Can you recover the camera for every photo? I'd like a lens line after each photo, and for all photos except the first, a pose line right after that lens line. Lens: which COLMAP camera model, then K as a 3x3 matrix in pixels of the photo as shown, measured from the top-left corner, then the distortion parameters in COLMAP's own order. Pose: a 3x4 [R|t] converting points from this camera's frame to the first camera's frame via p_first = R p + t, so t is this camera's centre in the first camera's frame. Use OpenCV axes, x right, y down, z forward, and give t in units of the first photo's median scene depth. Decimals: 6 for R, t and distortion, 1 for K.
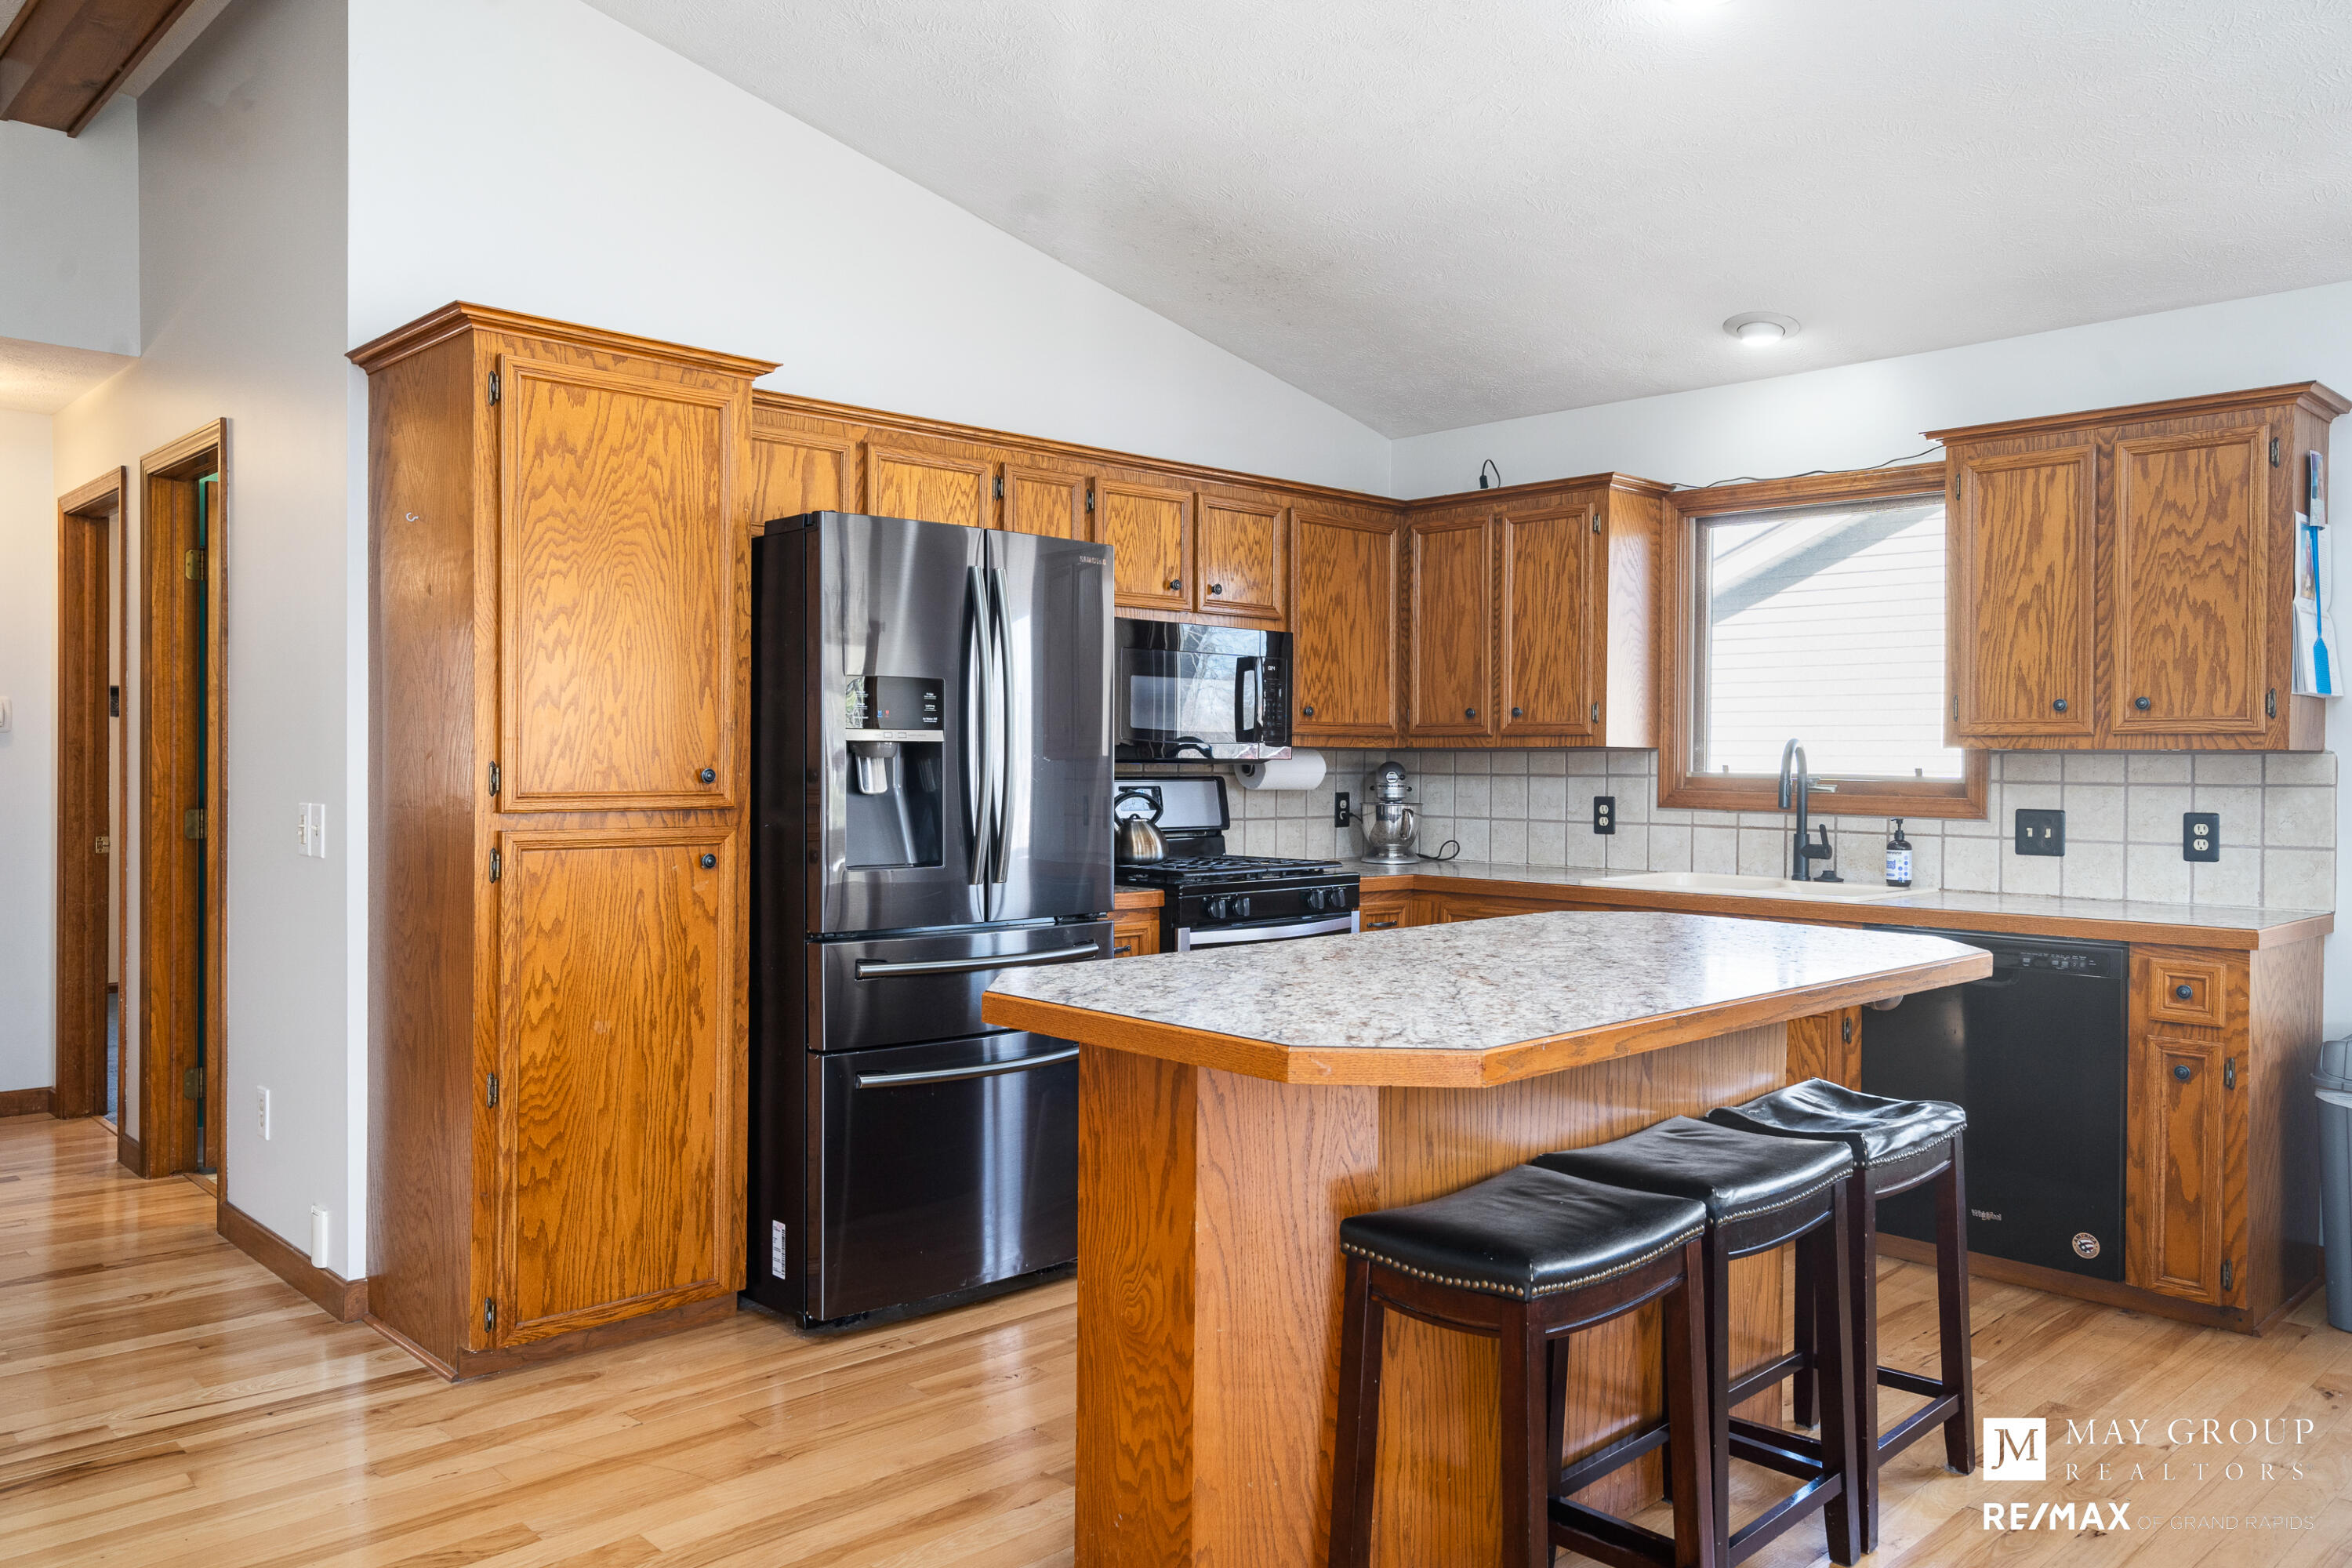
lens RADIAL K [[1700.5, 0, 1175.0], [0, 1700.5, 780.2], [0, 0, 1]] dist [0.007562, 0.005023]
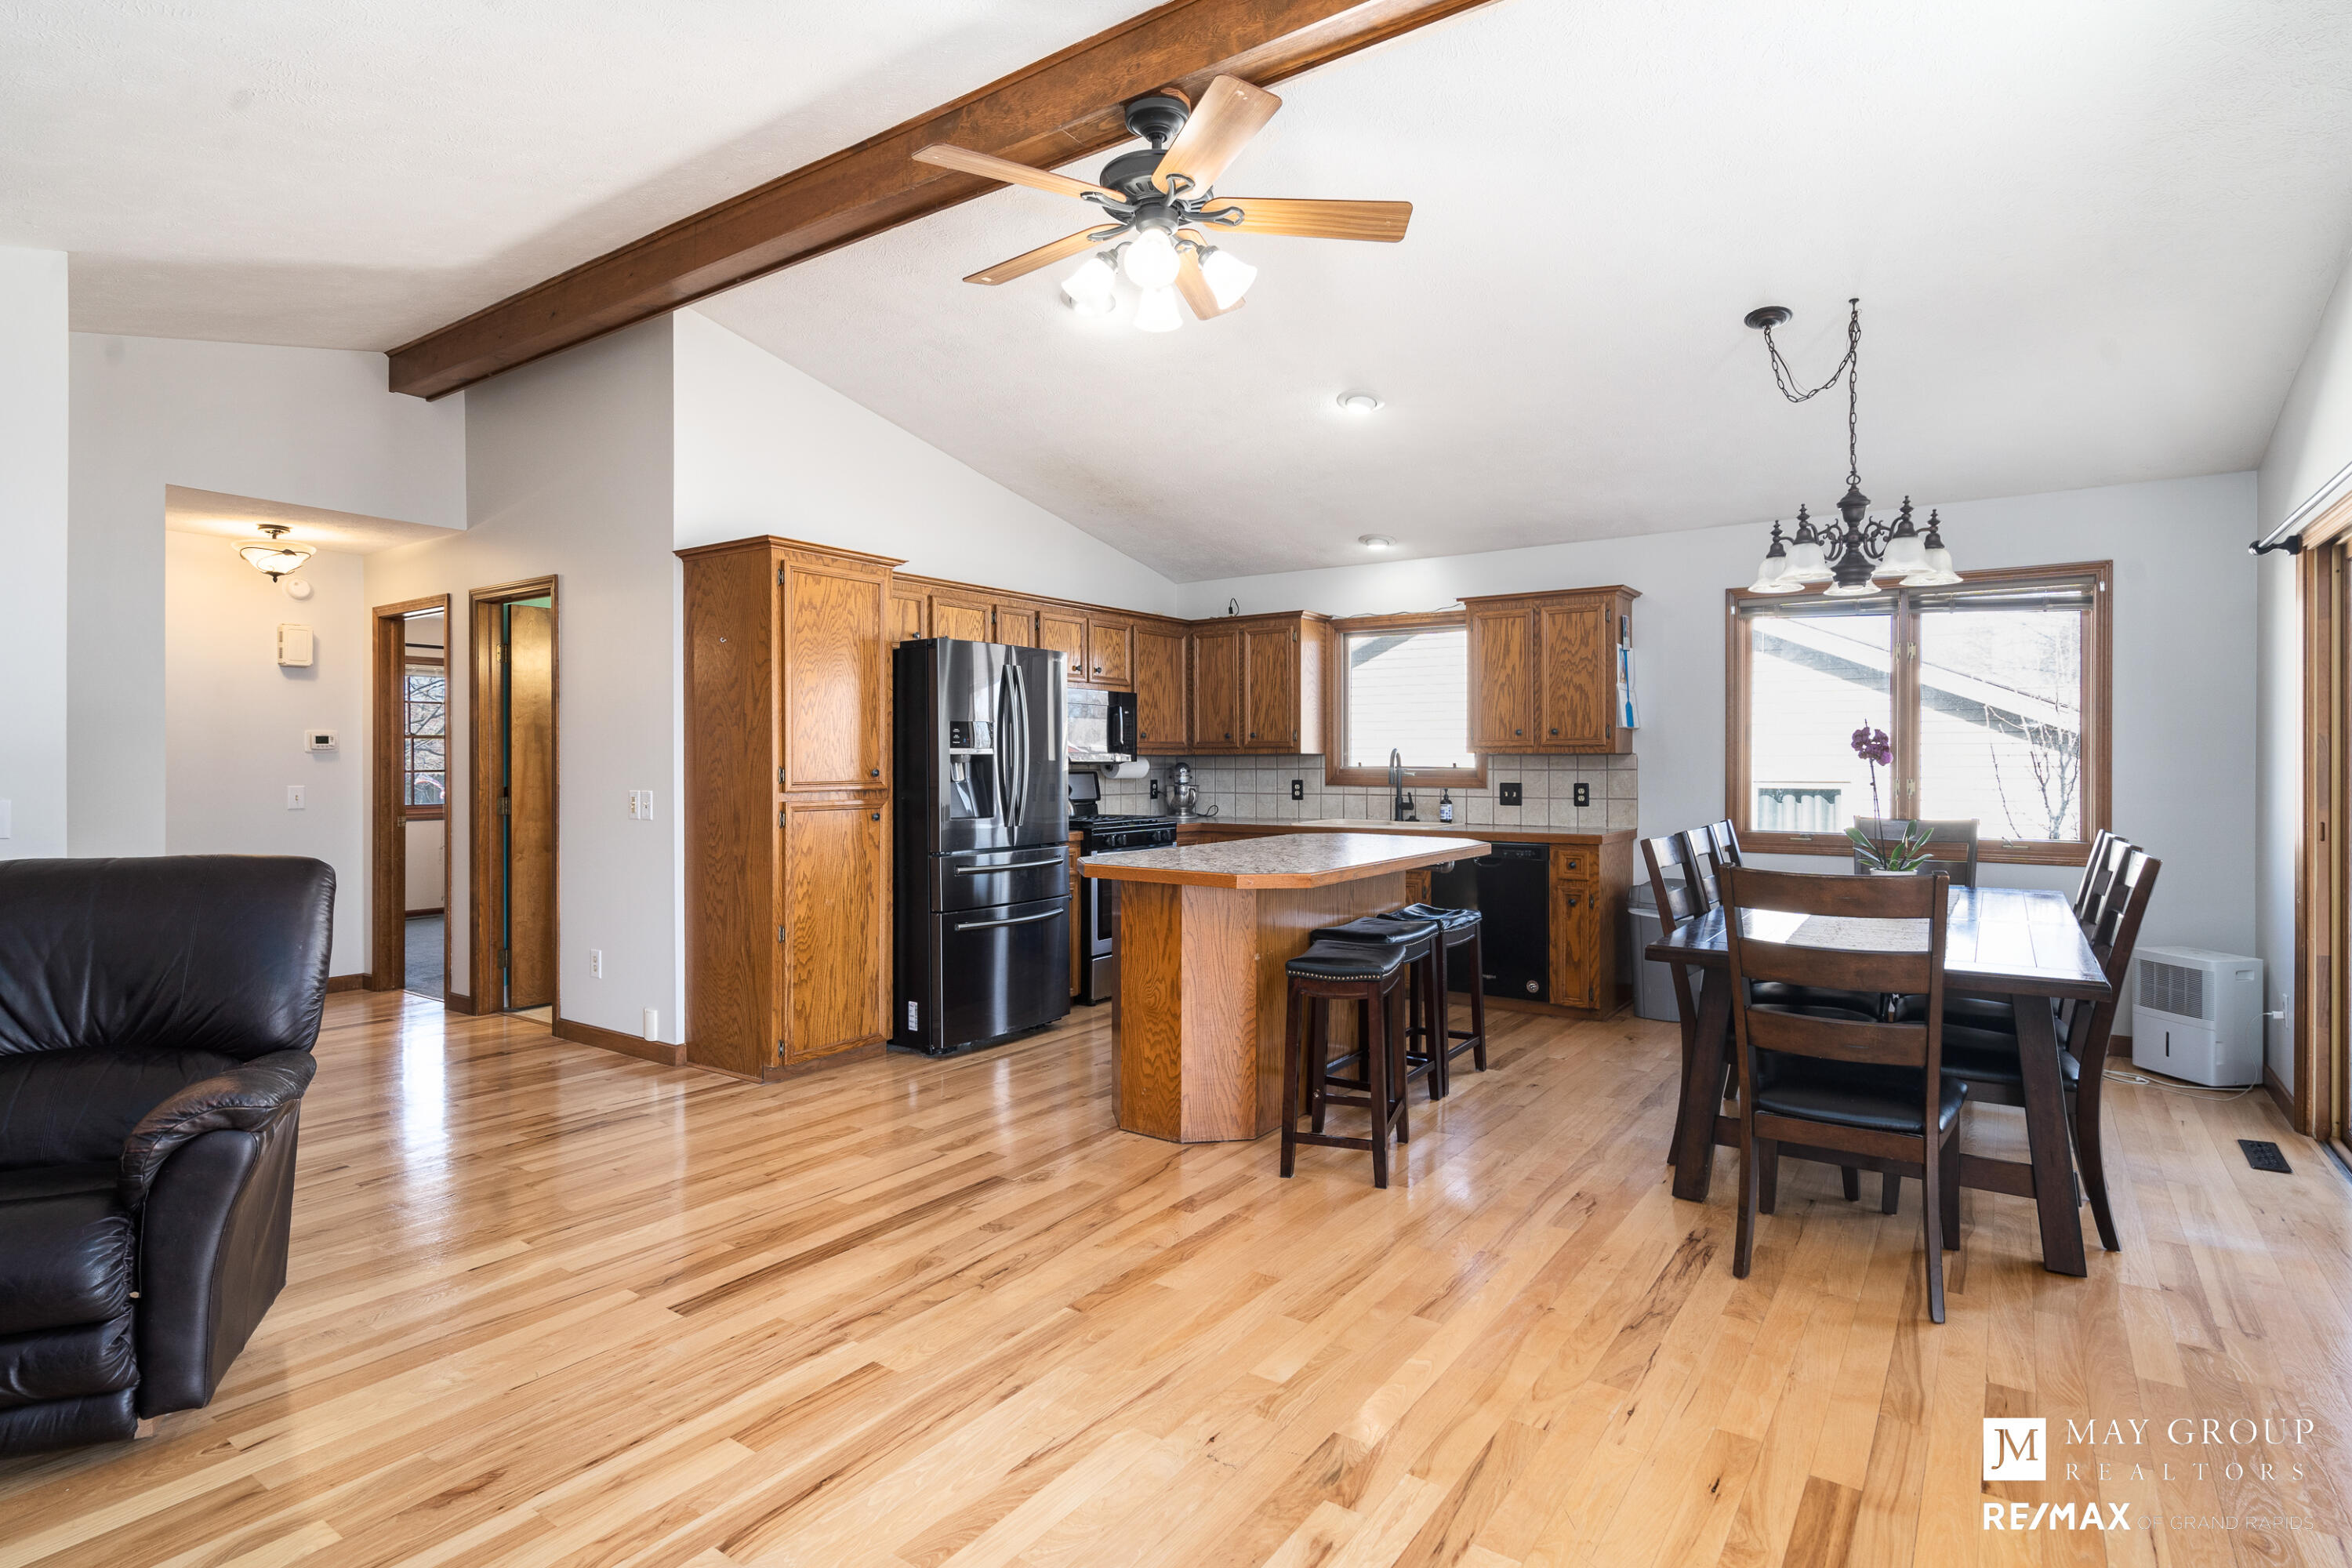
lens RADIAL K [[1191.1, 0, 1176.5], [0, 1191.1, 770.8], [0, 0, 1]] dist [-0.003404, 0.000973]
pose [[0.981233, -0.010835, 0.192523, -0.169406], [0.011607, 0.999928, -0.002883, 0.002452], [-0.192478, 0.005063, 0.981288, -0.342038]]
